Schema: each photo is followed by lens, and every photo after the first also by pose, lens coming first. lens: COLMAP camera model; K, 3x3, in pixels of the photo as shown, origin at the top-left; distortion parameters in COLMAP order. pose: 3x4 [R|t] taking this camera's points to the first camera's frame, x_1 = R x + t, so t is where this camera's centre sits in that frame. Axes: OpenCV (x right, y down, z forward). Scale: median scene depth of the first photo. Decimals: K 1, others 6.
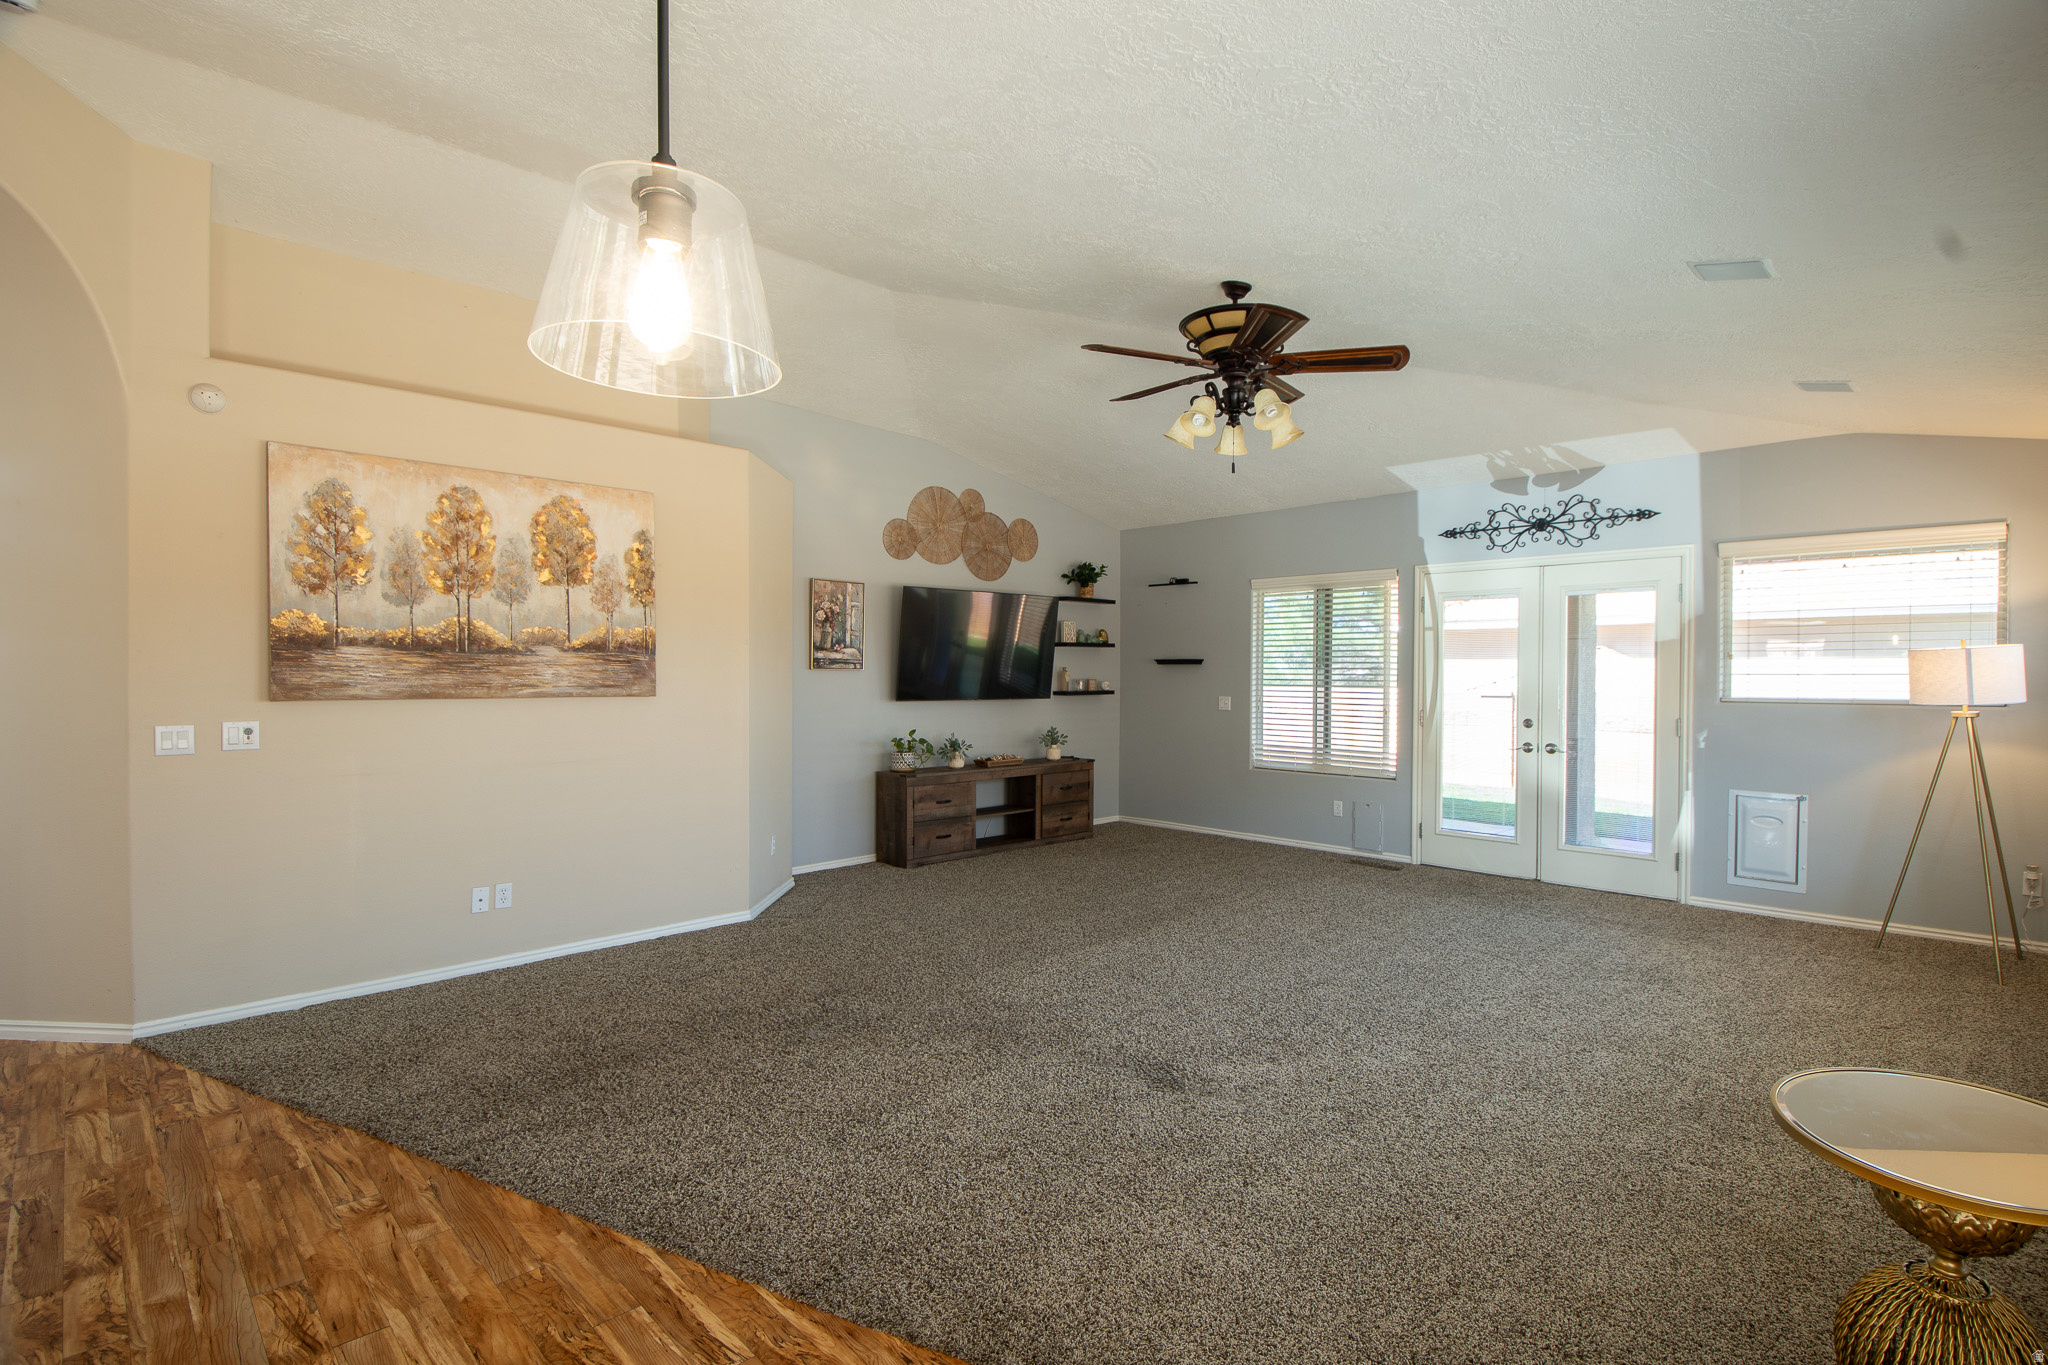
lens RADIAL K [[979.3, 0, 1046.4], [0, 979.3, 688.7], [0, 0, 1]] dist [-0.001723, -0.000486]
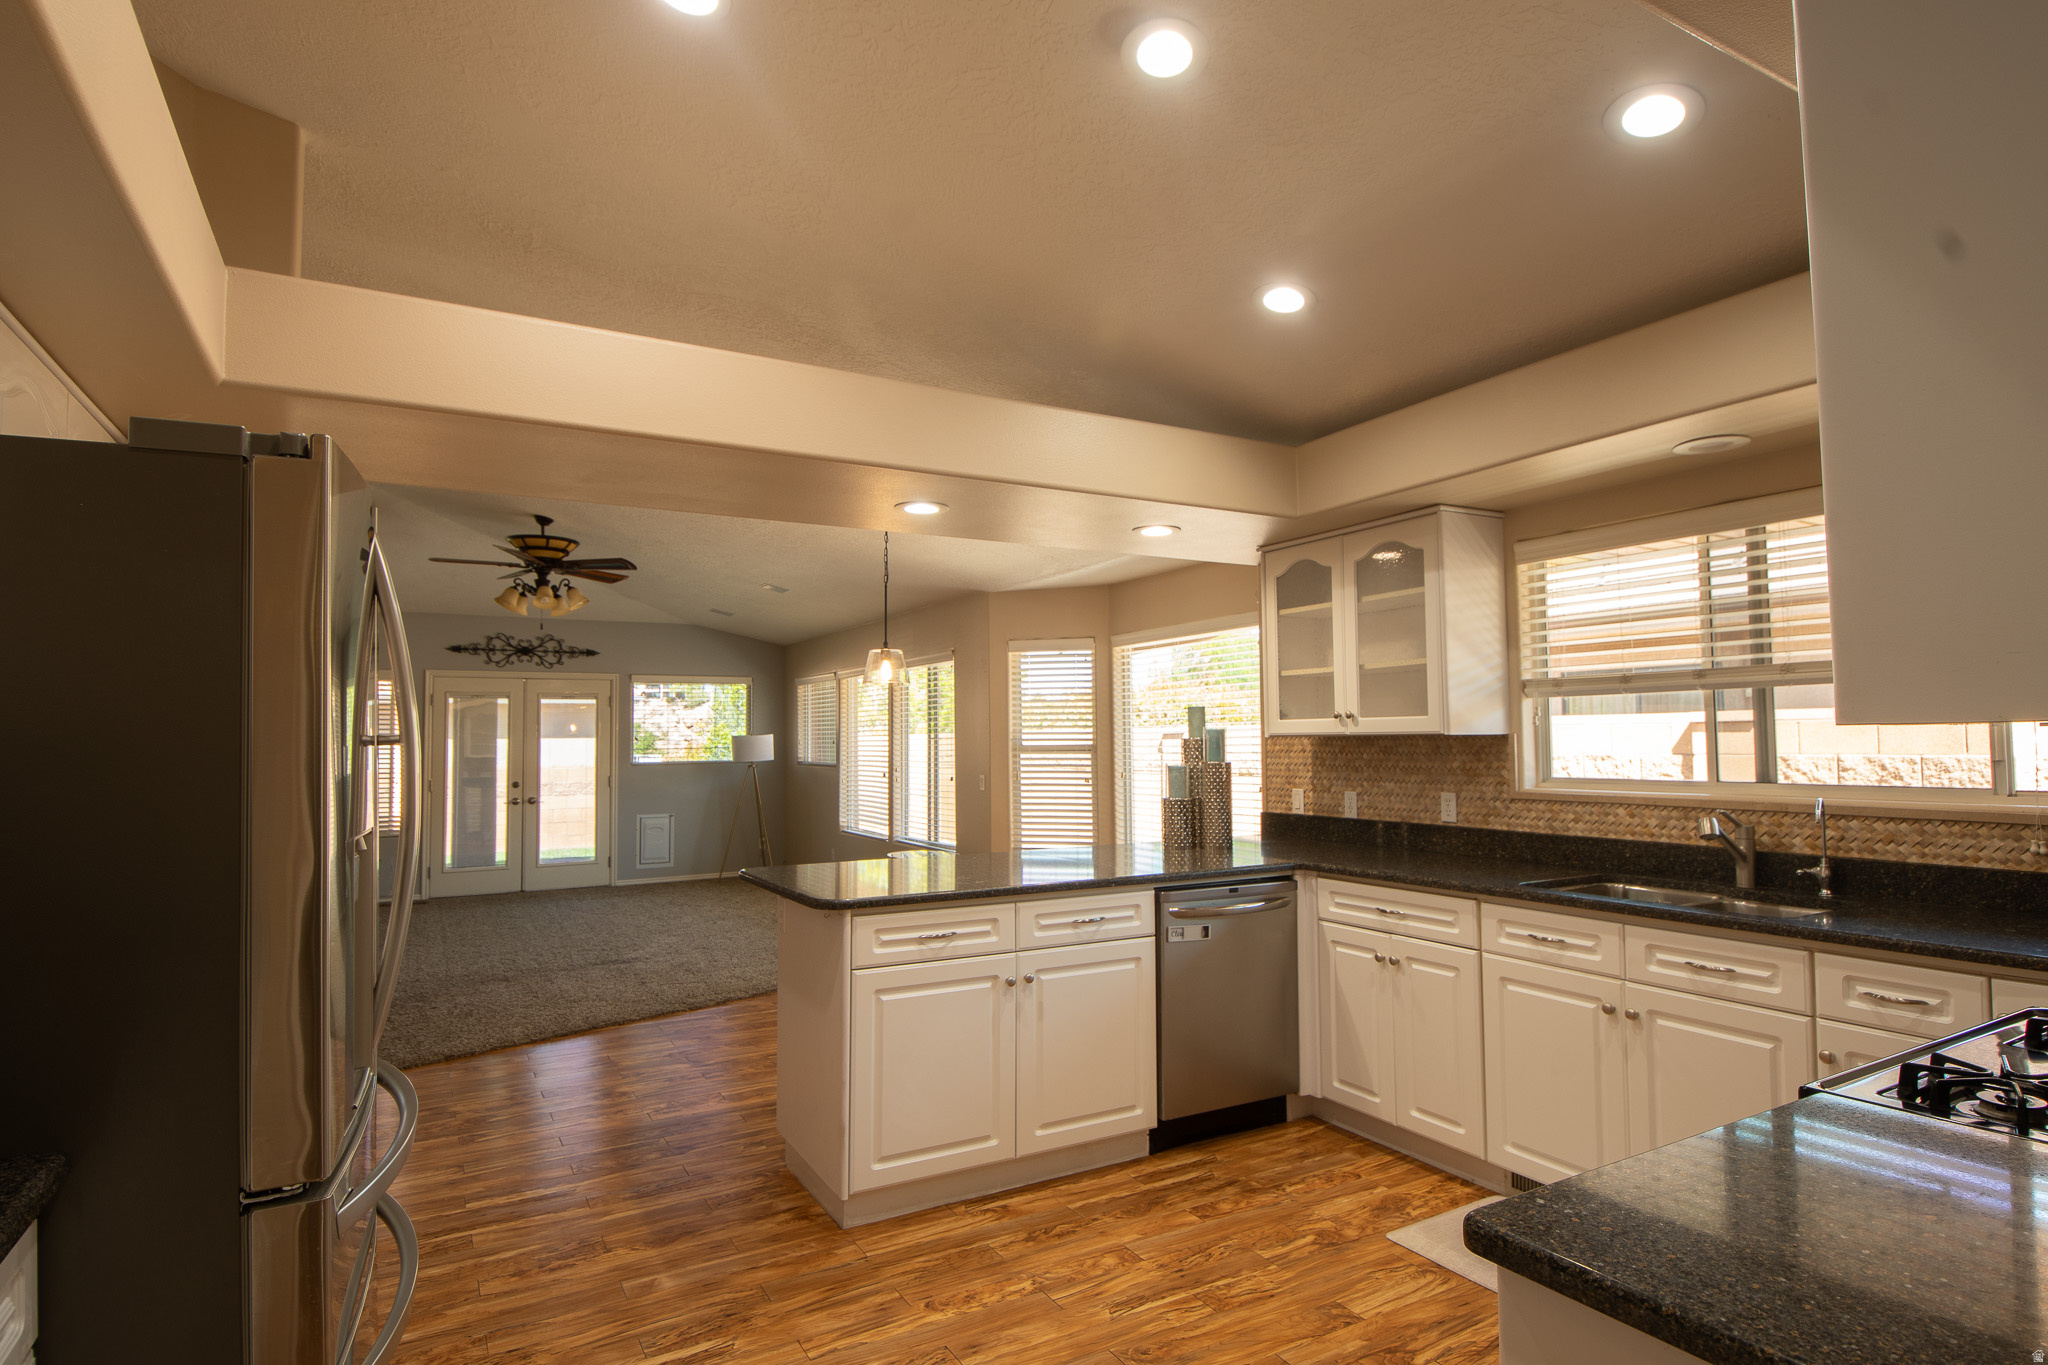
lens RADIAL K [[1079.6, 0, 1024.0], [0, 1079.6, 682.5], [0, 0, 1]] dist [0.026746, -0.000239]
pose [[0.270953, 0.048048, 0.961393, -0.885215], [0.029087, 0.997889, -0.058070, -0.000798], [-0.962153, 0.043698, 0.268984, -0.179607]]
